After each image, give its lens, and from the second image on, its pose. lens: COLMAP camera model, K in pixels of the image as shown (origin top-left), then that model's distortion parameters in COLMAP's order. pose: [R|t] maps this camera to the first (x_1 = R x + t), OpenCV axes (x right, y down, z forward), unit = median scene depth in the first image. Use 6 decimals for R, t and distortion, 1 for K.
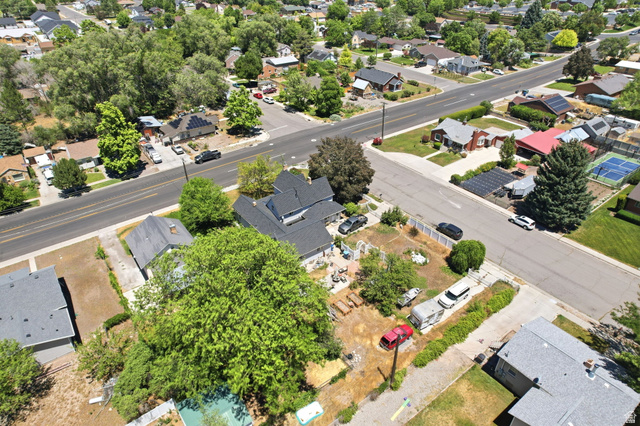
lens RADIAL K [[403.1, 0, 320.0], [0, 403.1, 213.0], [0, 0, 1]] dist [-0.070492, 0.059924]
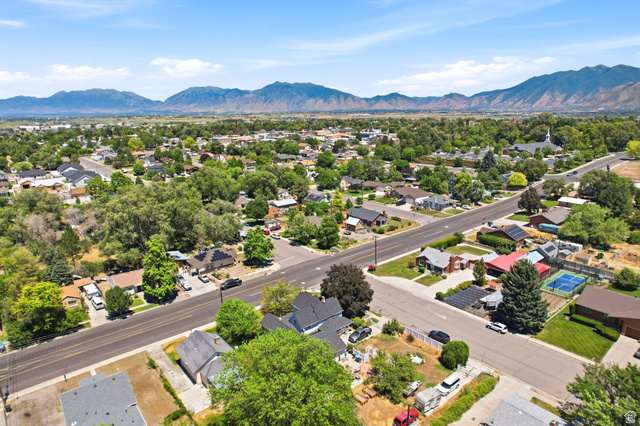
lens RADIAL K [[403.1, 0, 320.0], [0, 403.1, 213.0], [0, 0, 1]] dist [-0.070492, 0.059924]
pose [[0.999024, -0.020461, 0.039142, -0.057199], [0.031857, 0.947647, -0.317726, 0.043474], [-0.030592, 0.318663, 0.947374, -0.188320]]
